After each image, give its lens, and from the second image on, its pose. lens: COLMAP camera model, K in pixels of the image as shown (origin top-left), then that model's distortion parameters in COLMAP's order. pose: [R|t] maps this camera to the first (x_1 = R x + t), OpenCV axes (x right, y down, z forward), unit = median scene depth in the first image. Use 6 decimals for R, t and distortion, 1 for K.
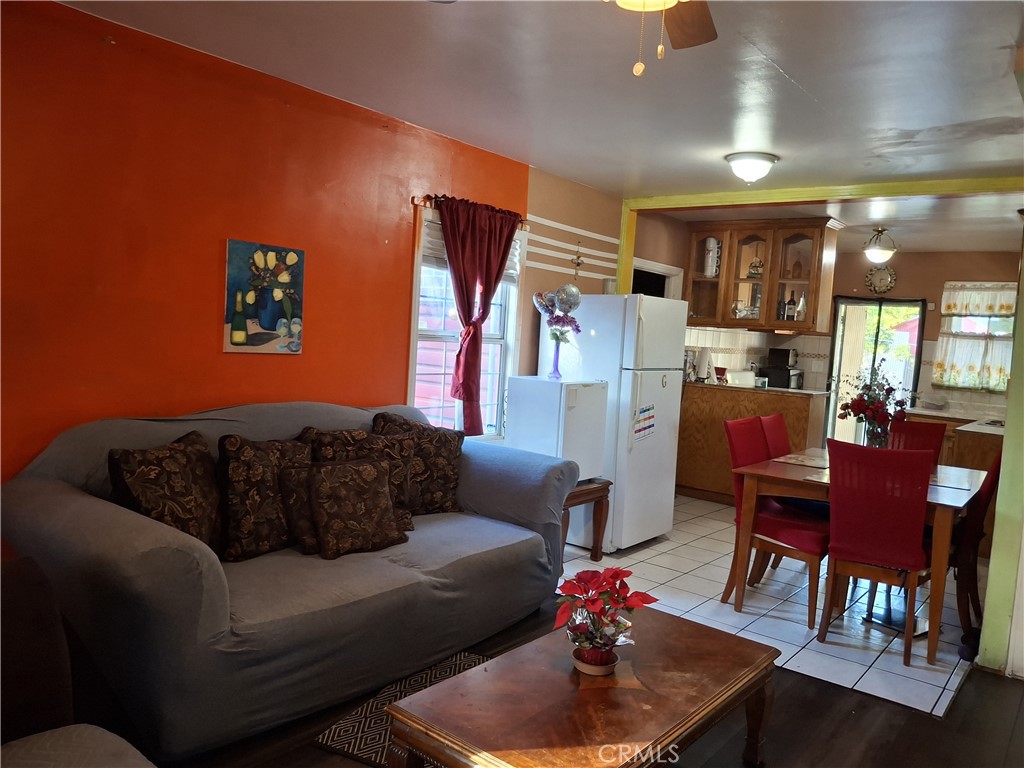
lens RADIAL K [[755.7, 0, 512.0], [0, 755.7, 384.0], [0, 0, 1]] dist [0.110746, -0.186888]
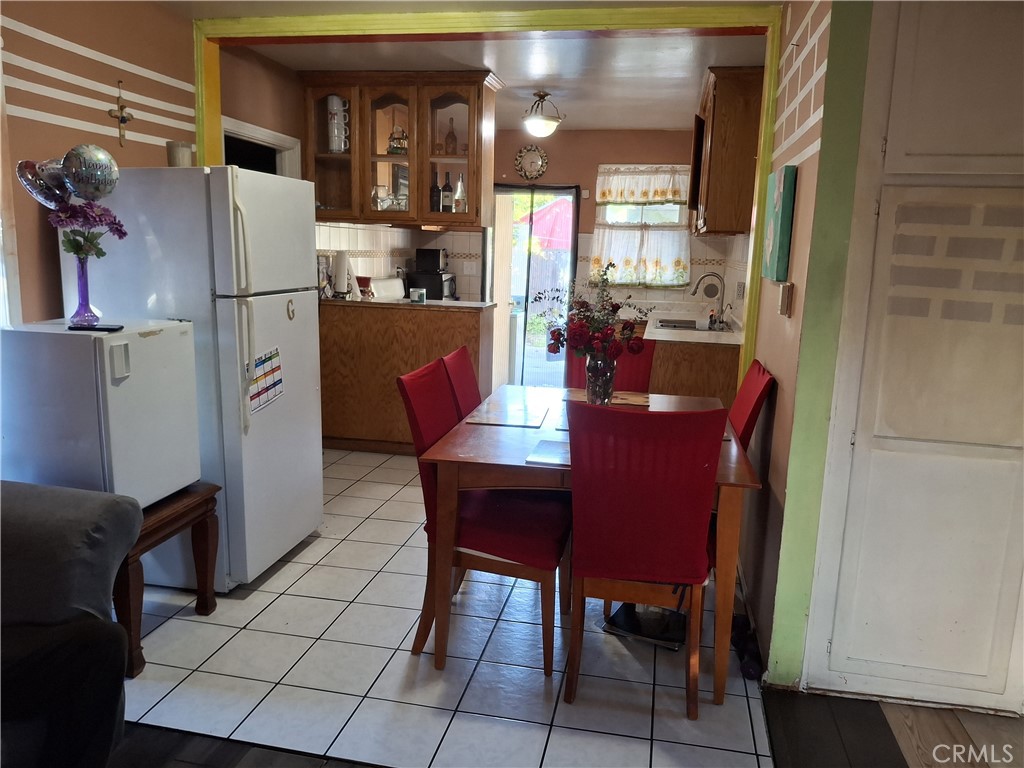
lens RADIAL K [[755.7, 0, 512.0], [0, 755.7, 384.0], [0, 0, 1]] dist [0.110746, -0.186888]
pose [[0.885665, -0.120405, 0.448442, 0.053225], [0.060566, 0.987499, 0.145524, -0.018403], [-0.460358, -0.101725, 0.881885, 0.259019]]
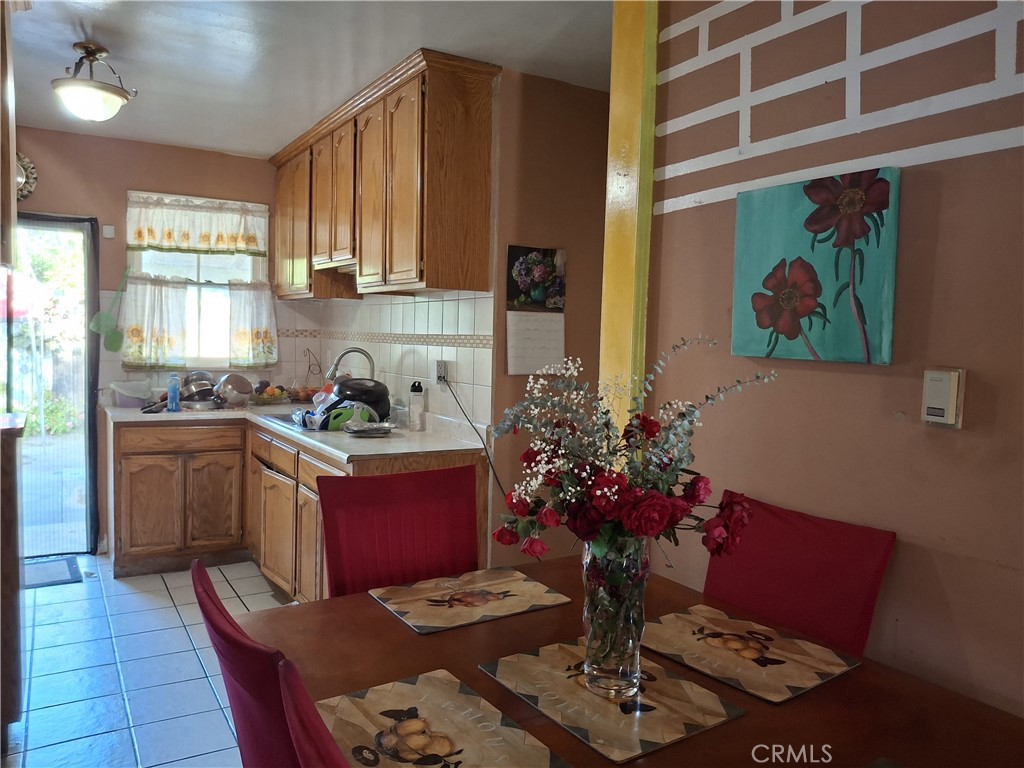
lens RADIAL K [[755.7, 0, 512.0], [0, 755.7, 384.0], [0, 0, 1]] dist [0.110746, -0.186888]
pose [[0.349508, -0.120640, 0.929134, 0.105720], [0.065991, 0.992383, 0.104029, -0.028892], [-0.934607, 0.024955, 0.354807, 0.549175]]
